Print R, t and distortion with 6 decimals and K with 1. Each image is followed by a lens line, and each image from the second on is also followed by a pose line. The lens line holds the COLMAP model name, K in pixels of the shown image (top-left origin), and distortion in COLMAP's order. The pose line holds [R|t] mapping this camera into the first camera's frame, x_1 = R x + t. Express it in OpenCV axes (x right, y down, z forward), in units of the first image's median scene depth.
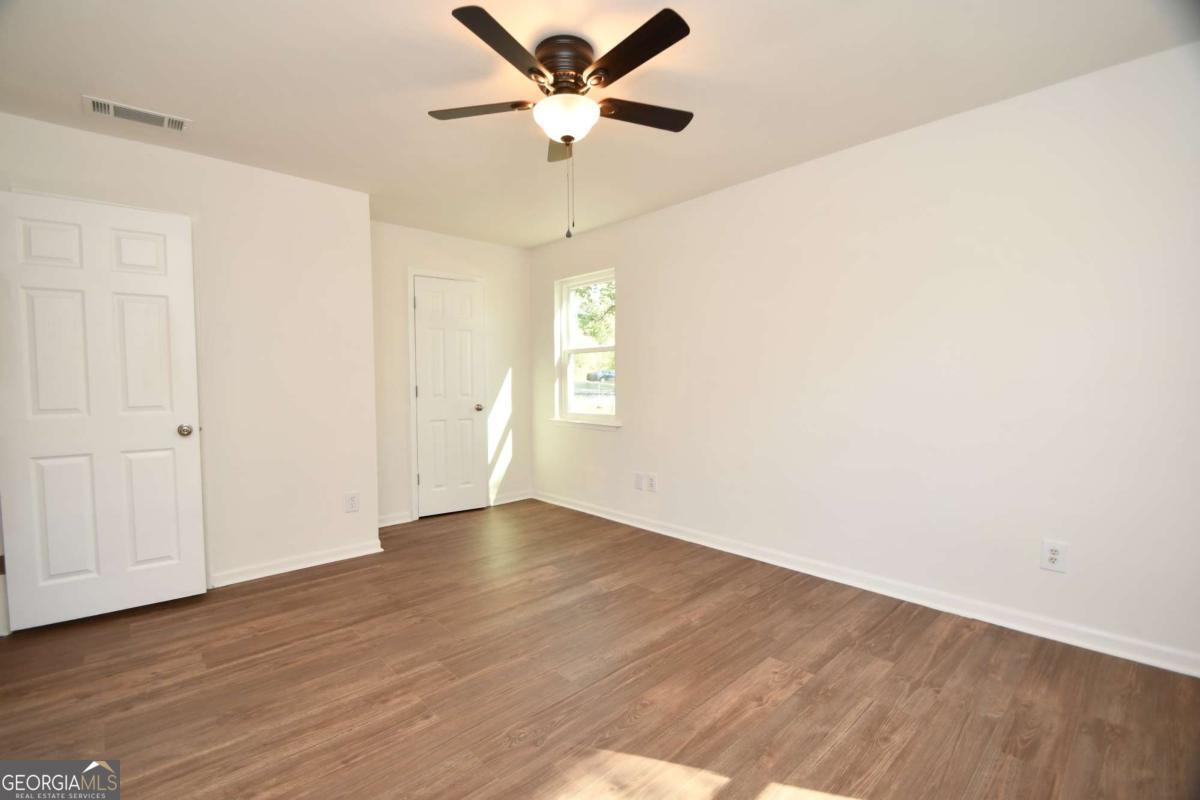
lens RADIAL K [[525.6, 0, 606.4], [0, 525.6, 396.4], [0, 0, 1]] dist [0.001381, -0.011283]
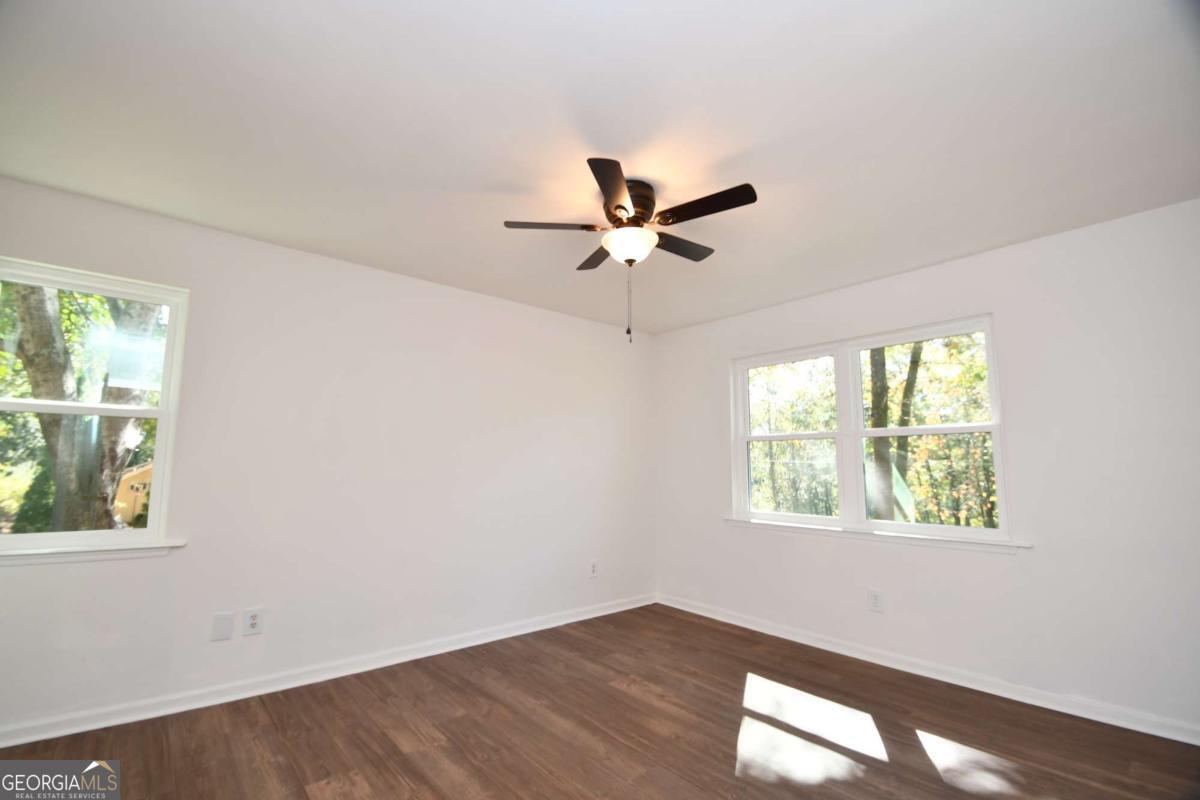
lens RADIAL K [[525.6, 0, 591.3], [0, 525.6, 408.7], [0, 0, 1]] dist [0.001381, -0.011283]
pose [[0.049707, 0.121803, 0.991309, -0.944431], [0.027862, 0.991980, -0.123283, -0.014686], [-0.998375, 0.033748, 0.045915, 0.858342]]
